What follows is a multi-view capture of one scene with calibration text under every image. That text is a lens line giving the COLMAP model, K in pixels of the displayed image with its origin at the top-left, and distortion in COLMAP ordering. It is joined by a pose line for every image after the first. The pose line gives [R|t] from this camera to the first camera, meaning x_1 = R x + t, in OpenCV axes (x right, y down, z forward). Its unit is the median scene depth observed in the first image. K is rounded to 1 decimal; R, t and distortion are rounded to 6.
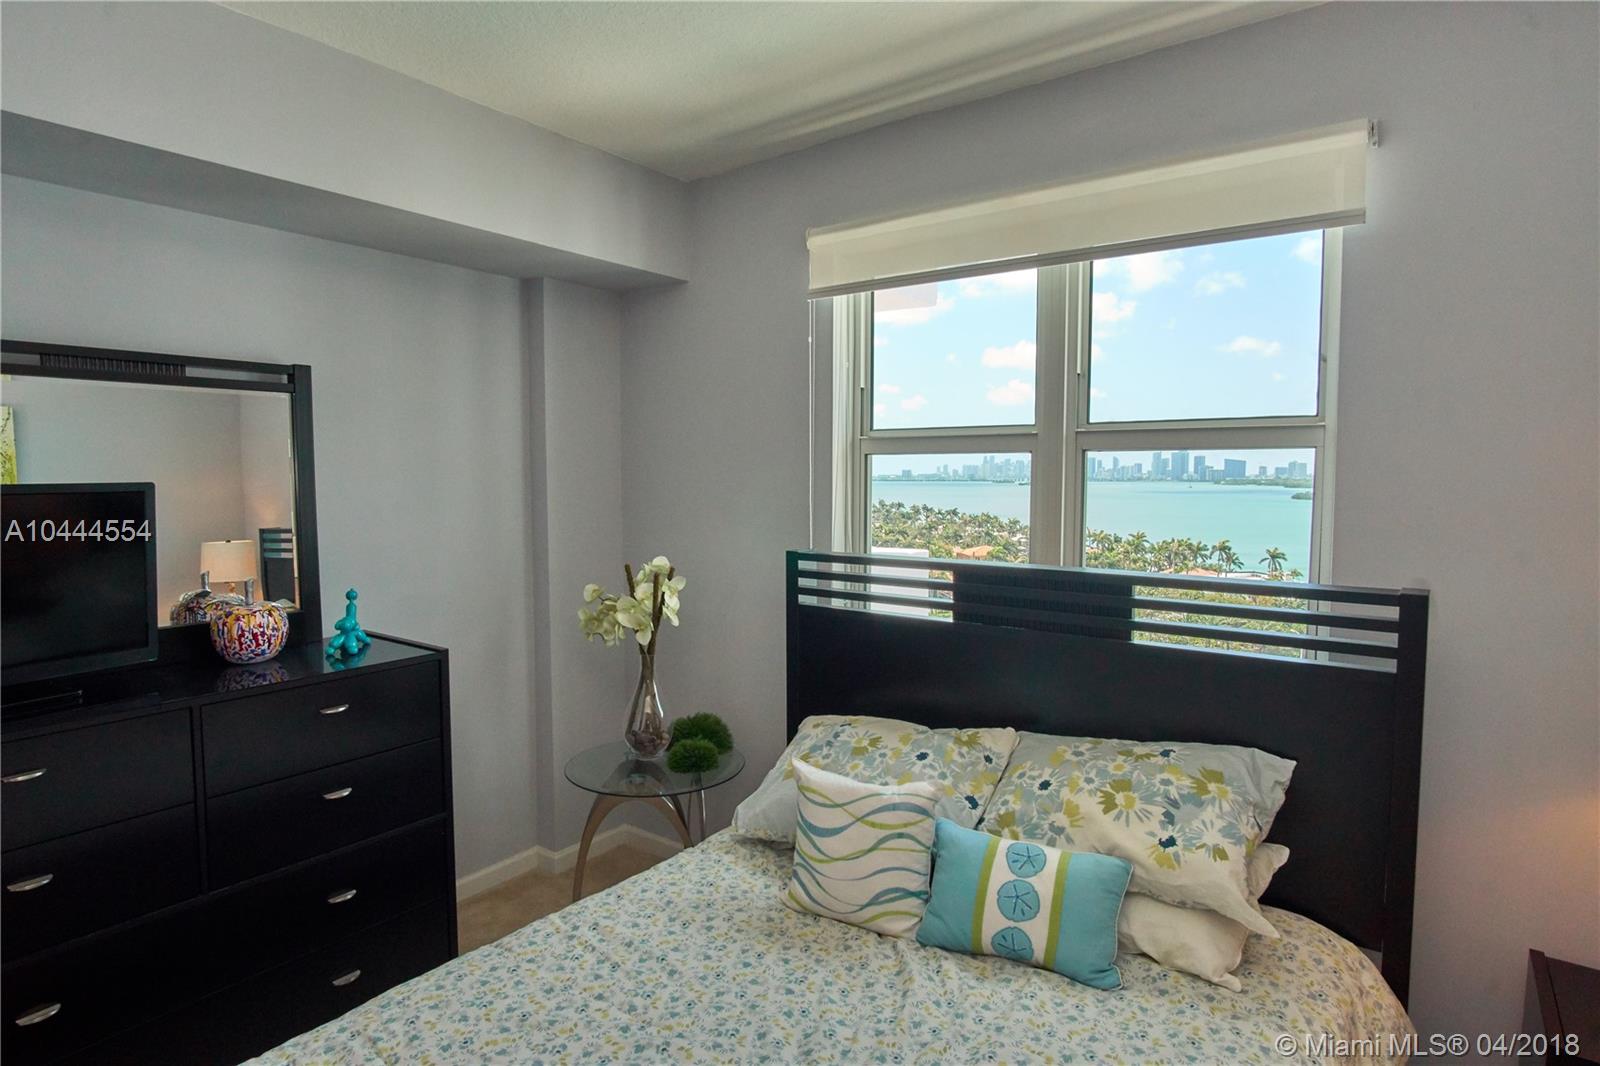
lens RADIAL K [[853.6, 0, 796.7], [0, 853.6, 525.4], [0, 0, 1]] dist [-0.033957, 0.009503]
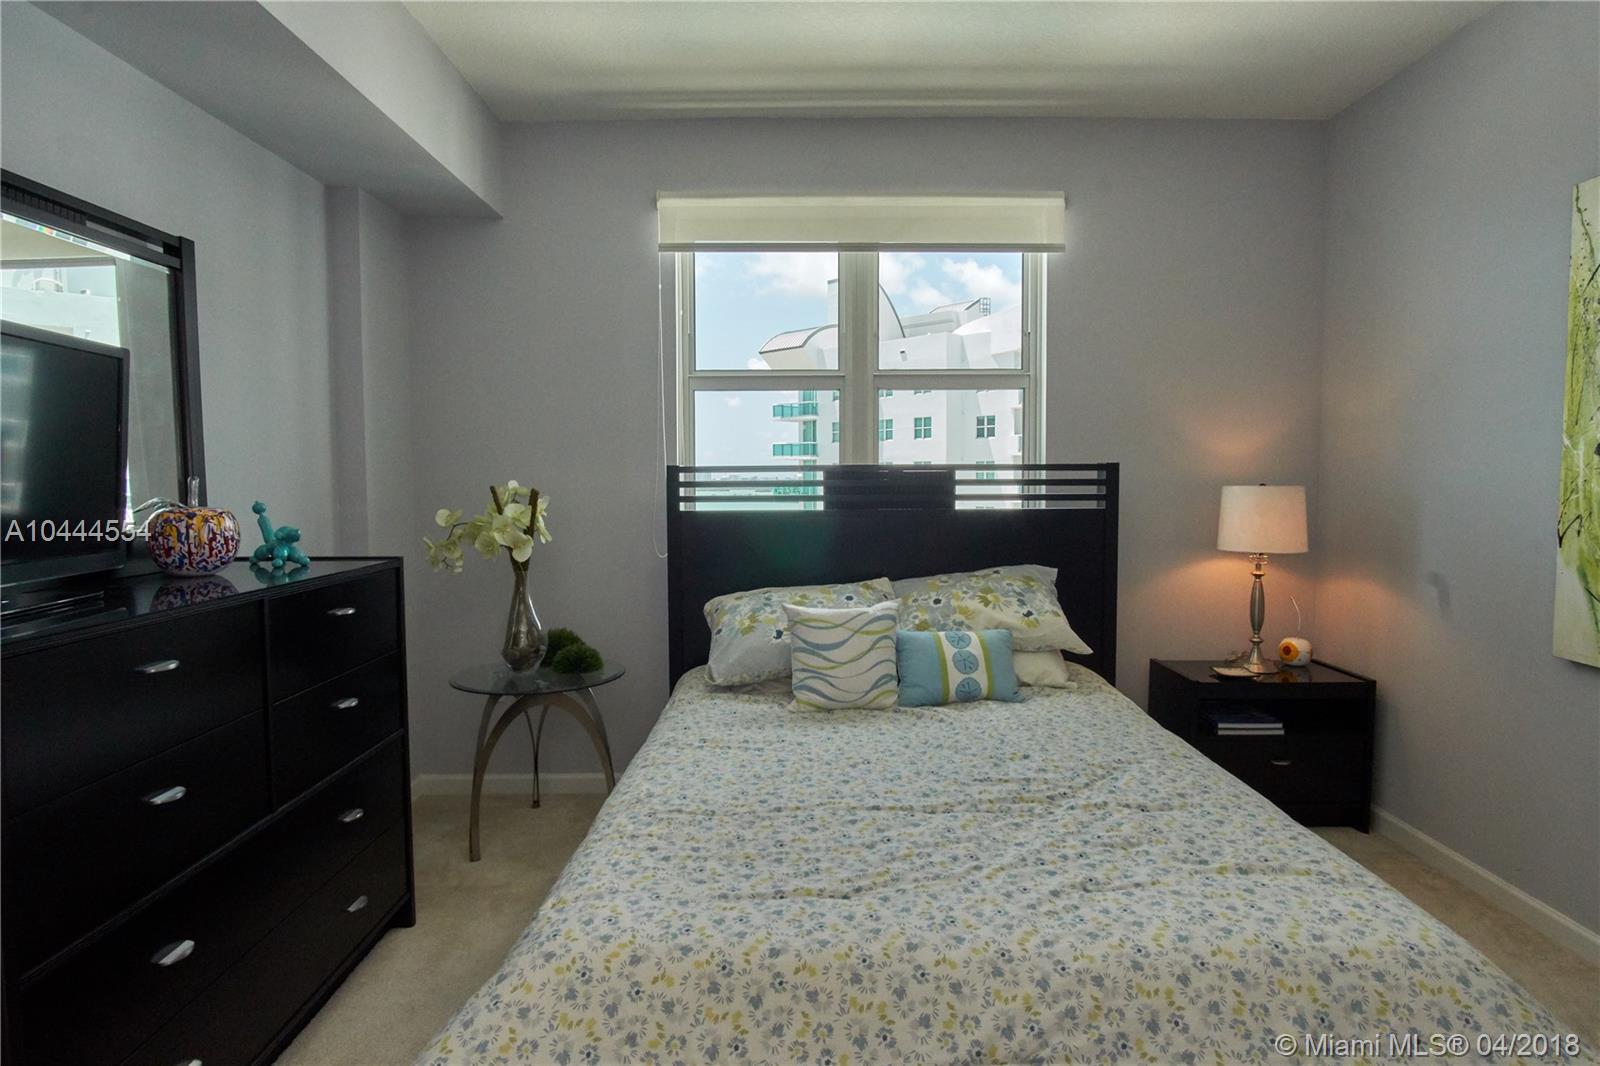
lens RADIAL K [[869.4, 0, 799.9], [0, 869.4, 526.9], [0, 0, 1]] dist [-0.032601, 0.000898]
pose [[0.801077, -0.037952, 0.597357, -0.771371], [0.042195, 0.999086, 0.006889, 0.151402], [-0.597073, 0.019687, 0.801946, -0.068580]]
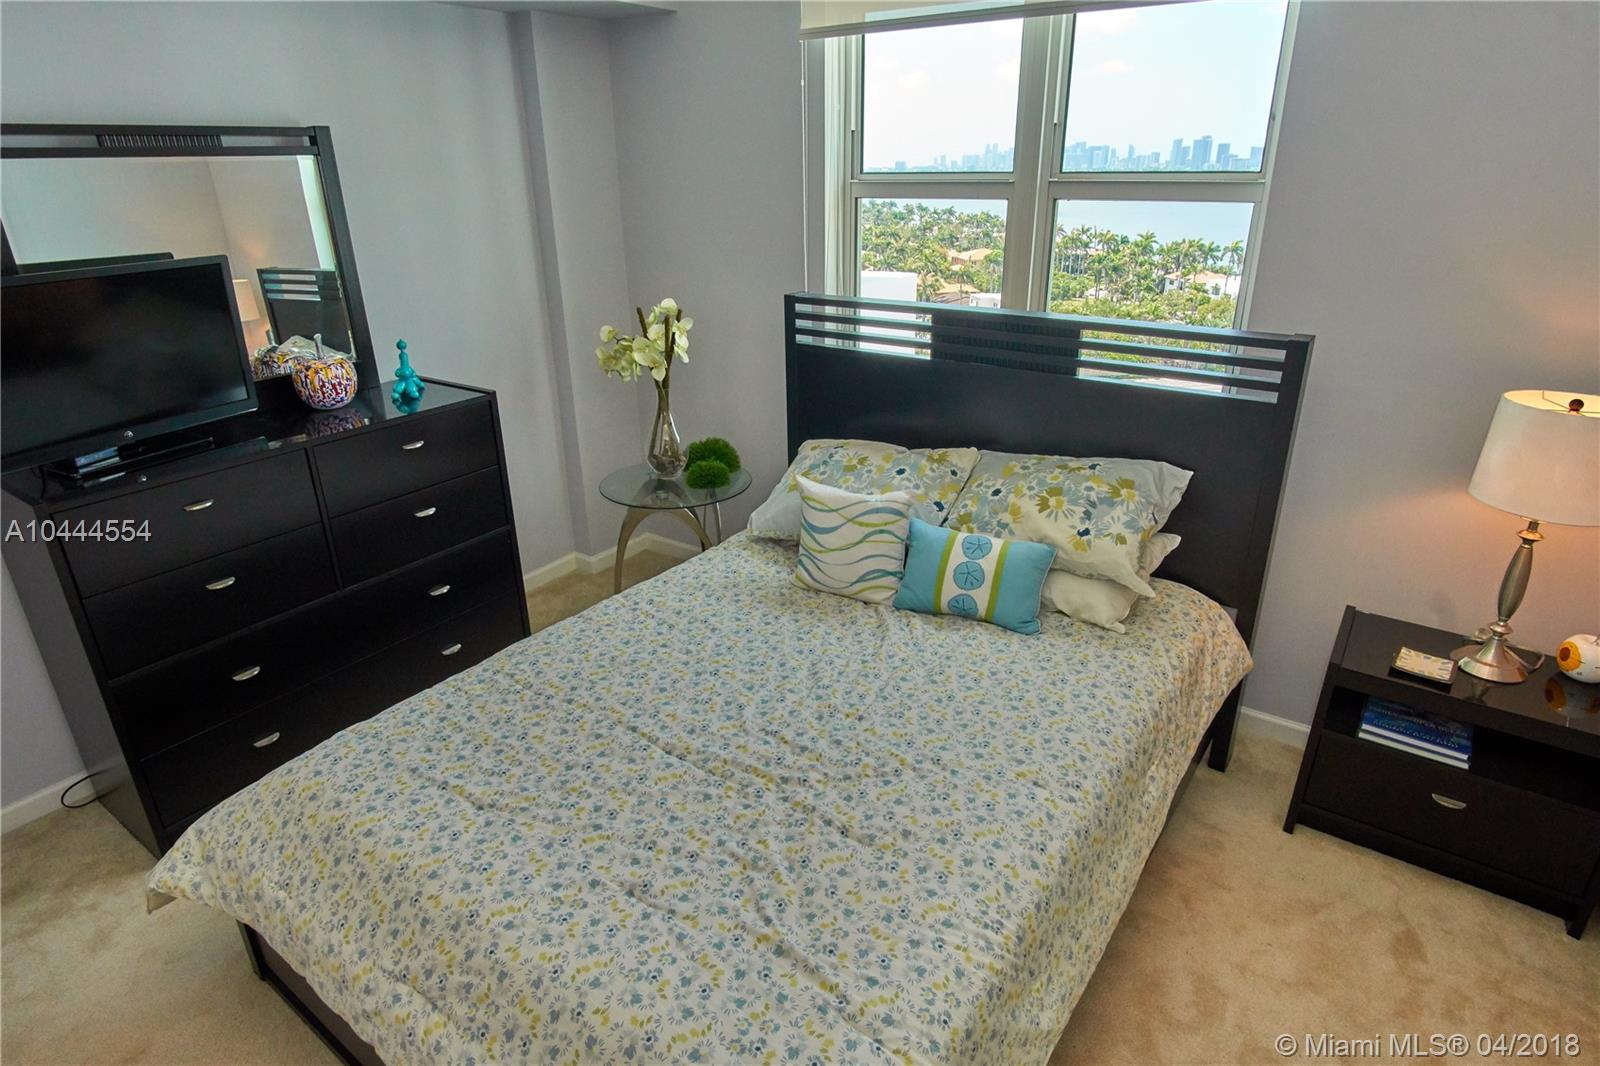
lens RADIAL K [[881.3, 0, 797.7], [0, 881.3, 524.2], [0, 0, 1]] dist [-0.028807, 0.000676]
pose [[0.999689, -0.021130, 0.013281, -0.021819], [0.015782, 0.947471, 0.319453, -0.070776], [-0.019333, -0.319144, 0.947509, -0.245884]]
